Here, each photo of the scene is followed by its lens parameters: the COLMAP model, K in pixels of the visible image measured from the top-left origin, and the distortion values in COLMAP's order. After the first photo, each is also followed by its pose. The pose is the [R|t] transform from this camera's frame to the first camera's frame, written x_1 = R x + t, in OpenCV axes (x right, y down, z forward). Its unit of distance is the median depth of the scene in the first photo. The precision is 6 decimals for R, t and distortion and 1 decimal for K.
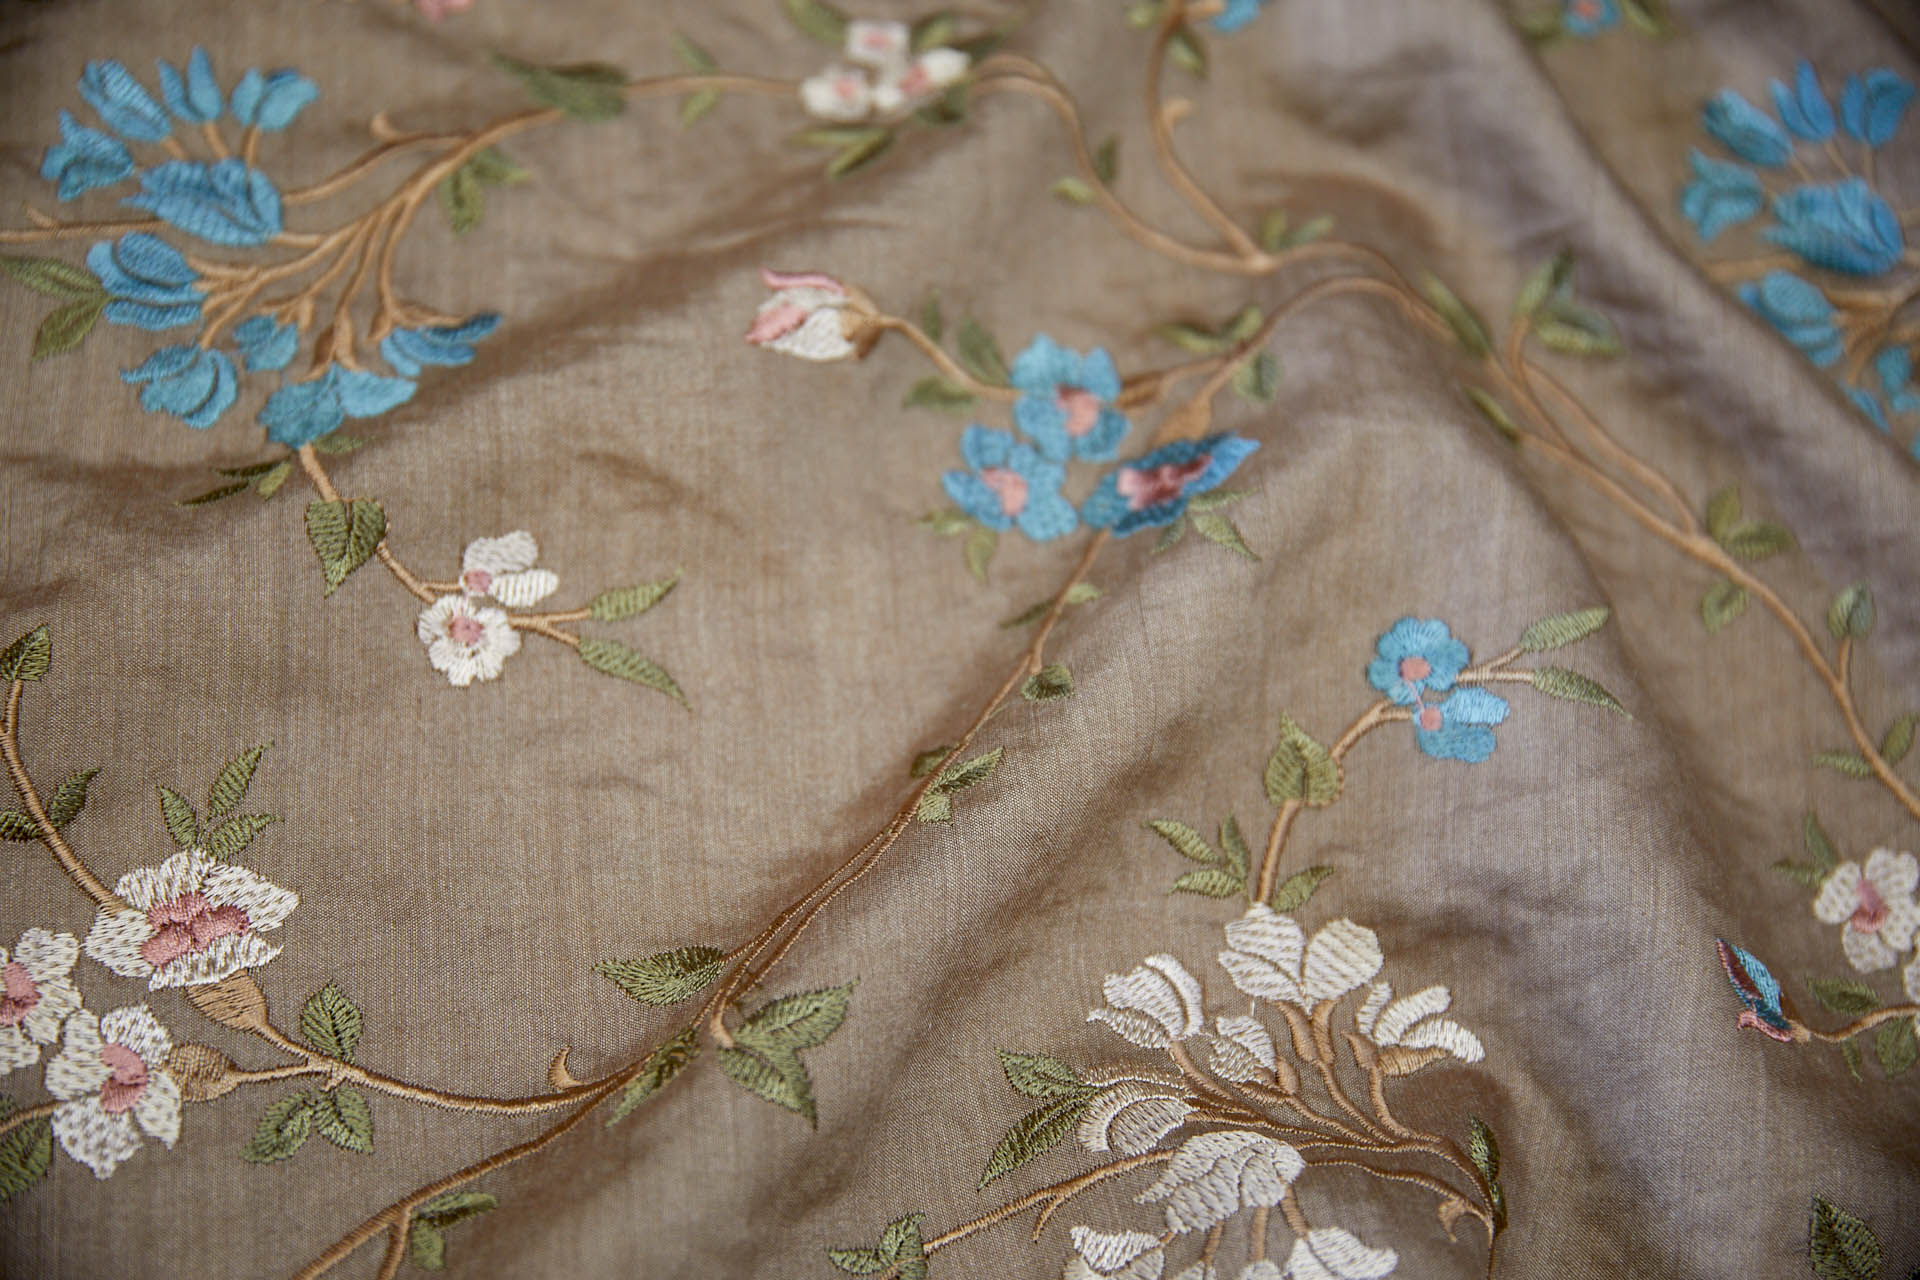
lens RADIAL K [[3393.6, 0, 960.0], [0, 3393.6, 640.0], [0, 0, 1]] dist [-0.201652, 0.212230]
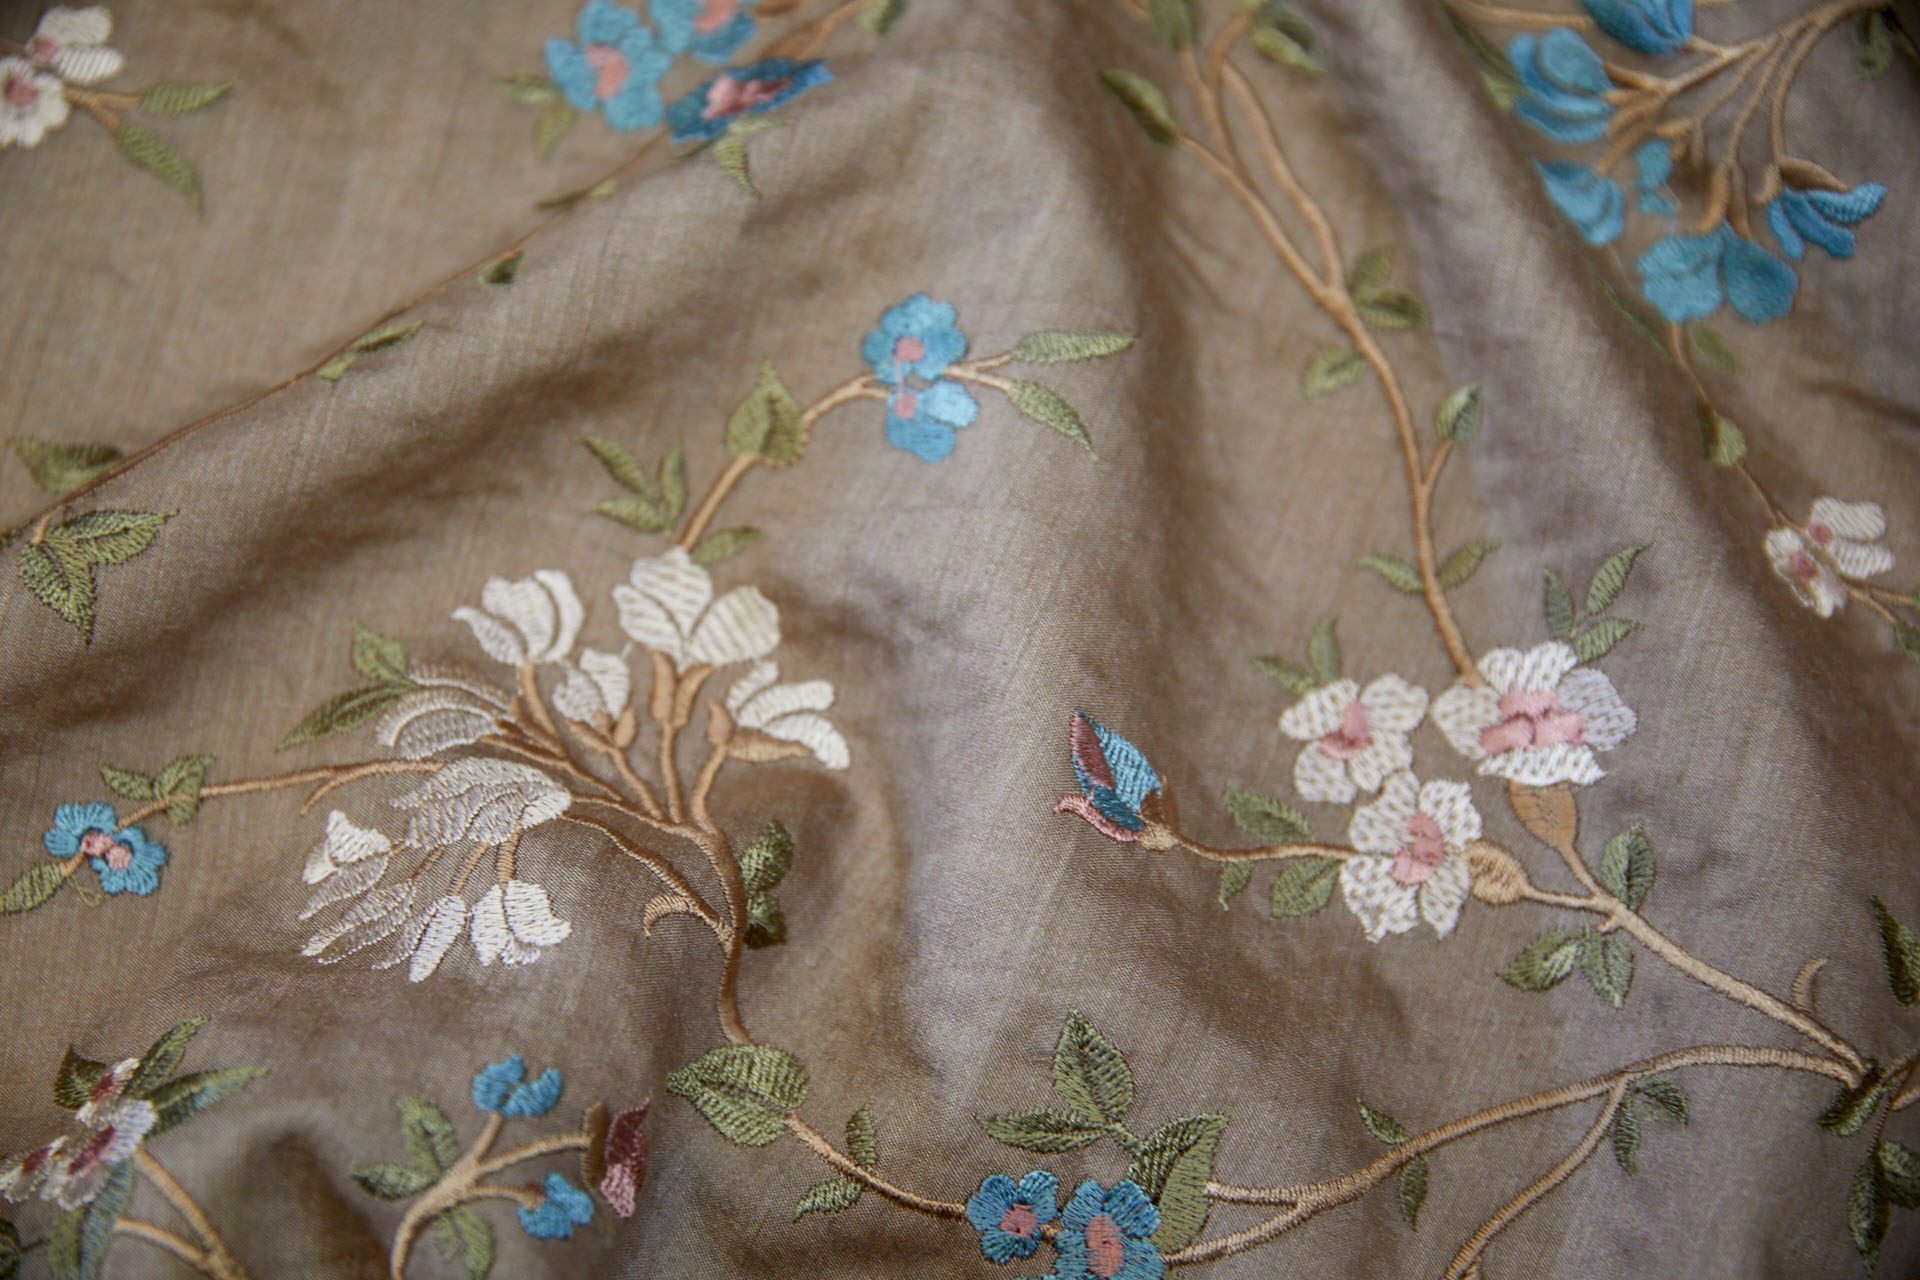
lens RADIAL K [[3393.6, 0, 960.0], [0, 3393.6, 640.0], [0, 0, 1]] dist [-0.201652, 0.212230]
pose [[0.932772, 0.259961, -0.249712, 0.410592], [-0.226073, 0.961464, 0.156454, -0.065215], [0.280761, -0.089483, 0.955597, 0.108272]]
